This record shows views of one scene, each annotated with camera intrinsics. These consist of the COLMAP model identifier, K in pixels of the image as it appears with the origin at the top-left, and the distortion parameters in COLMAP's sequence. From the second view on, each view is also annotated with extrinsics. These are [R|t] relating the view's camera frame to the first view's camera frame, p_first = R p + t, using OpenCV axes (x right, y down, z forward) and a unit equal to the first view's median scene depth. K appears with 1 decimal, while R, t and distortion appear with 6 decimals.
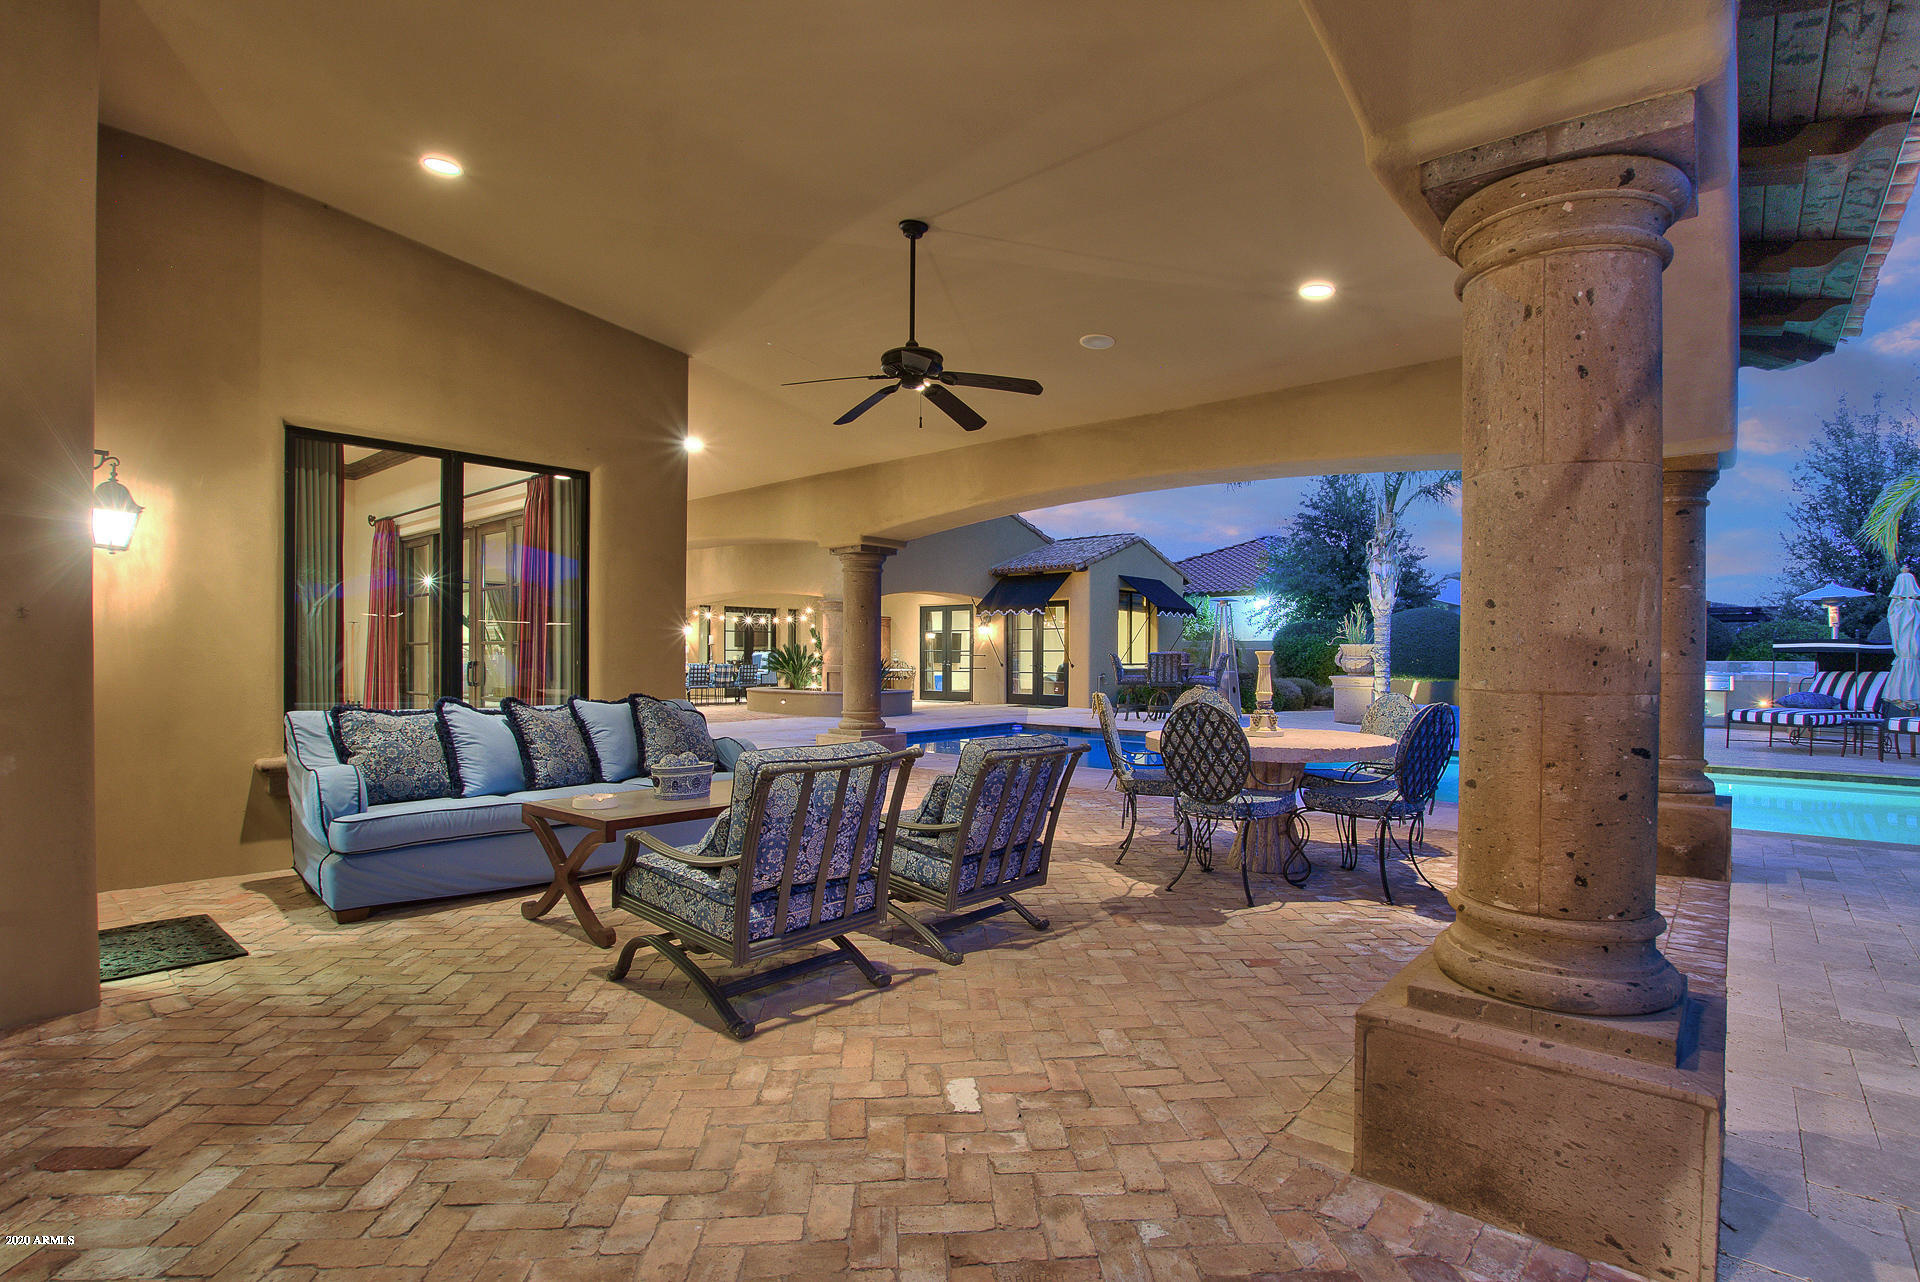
lens RADIAL K [[928.3, 0, 960.6], [0, 928.3, 659.1], [0, 0, 1]] dist [-0.043380, 0.010994]
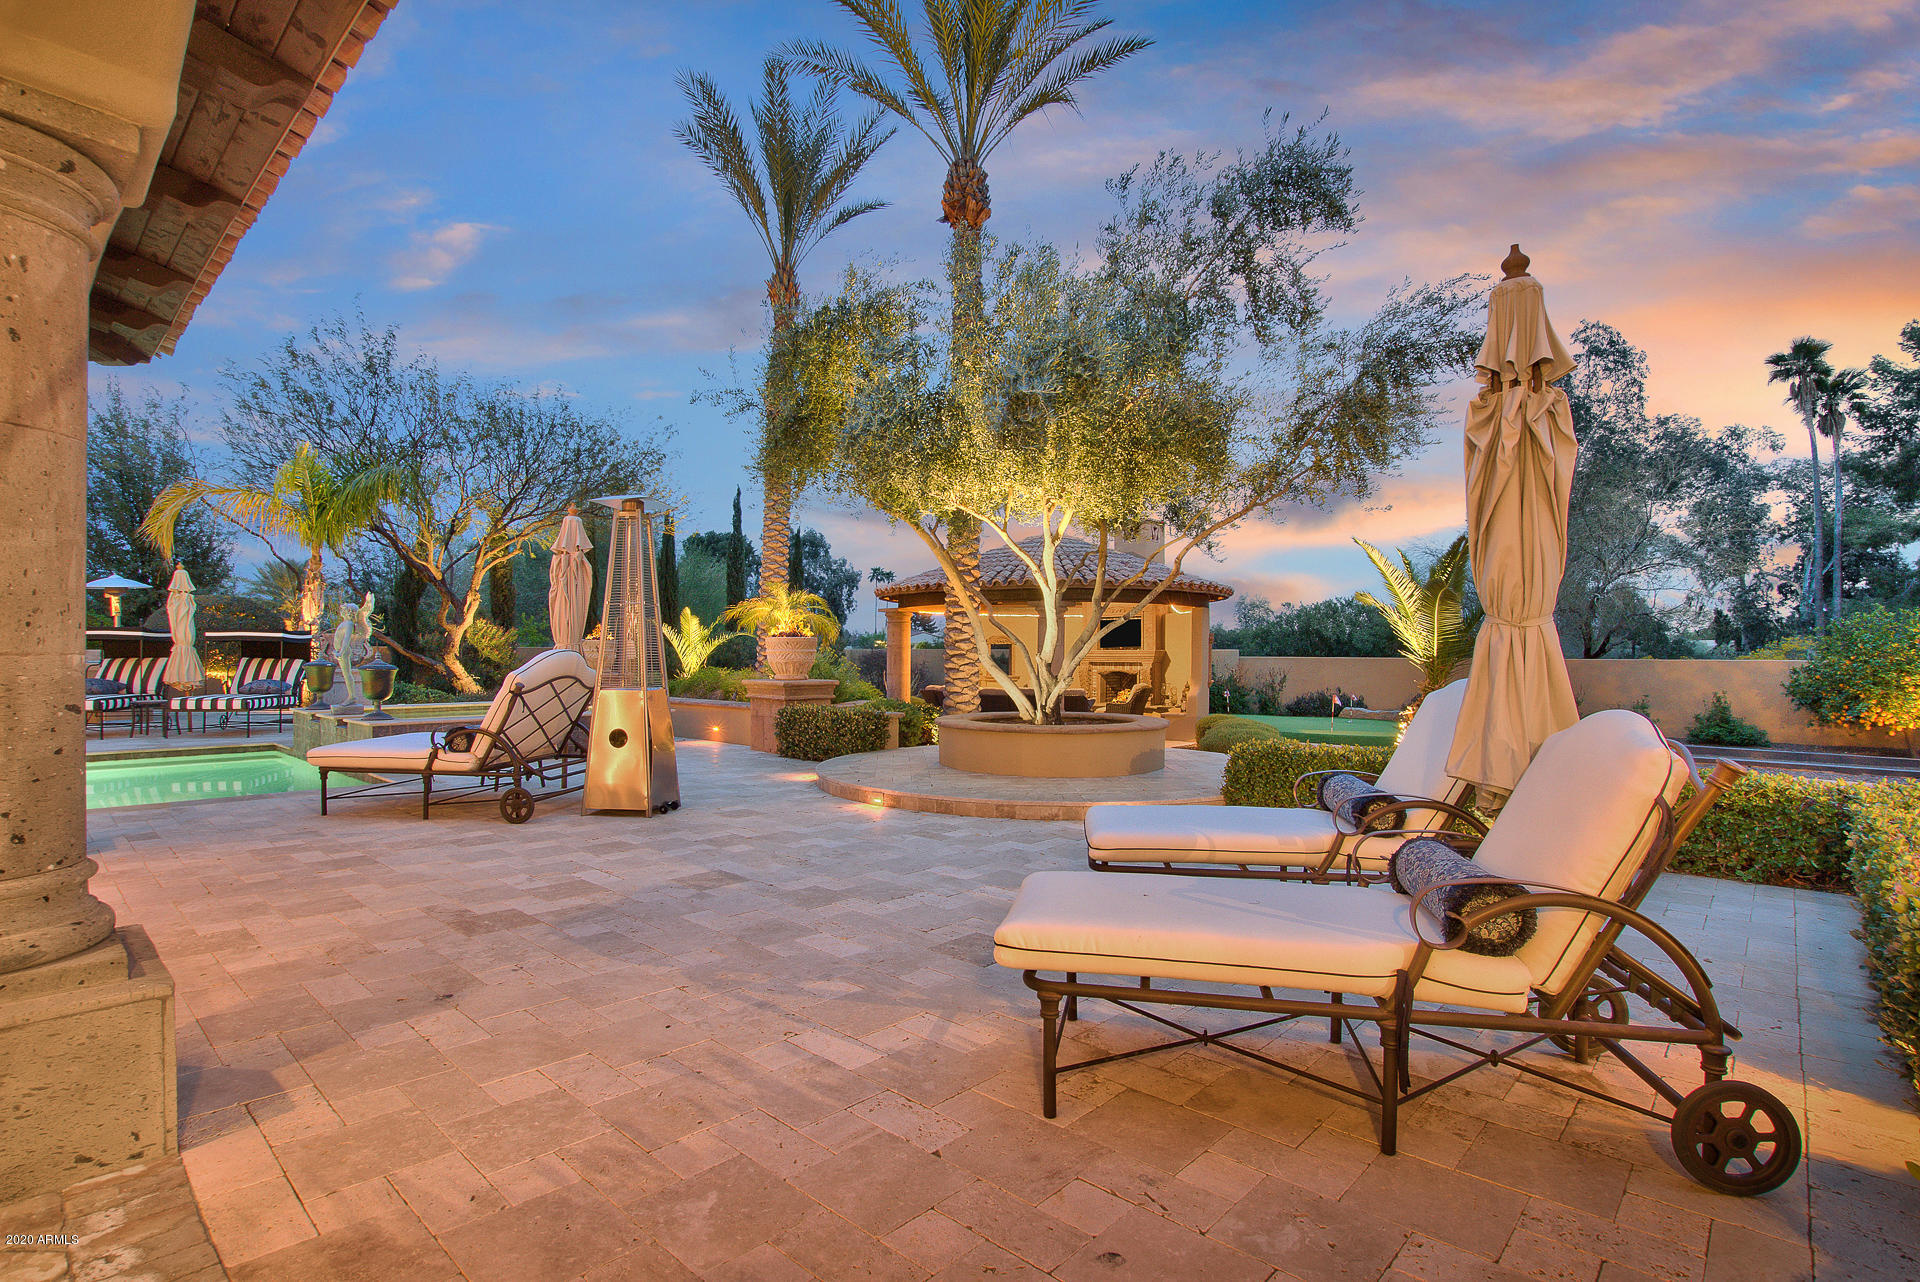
lens RADIAL K [[928.3, 0, 960.6], [0, 928.3, 659.1], [0, 0, 1]] dist [-0.043380, 0.010994]
pose [[0.030210, -0.011859, 0.999473, -0.139357], [0.004274, 0.999922, 0.011735, 0.018261], [-0.999534, 0.003917, 0.030258, -0.039538]]
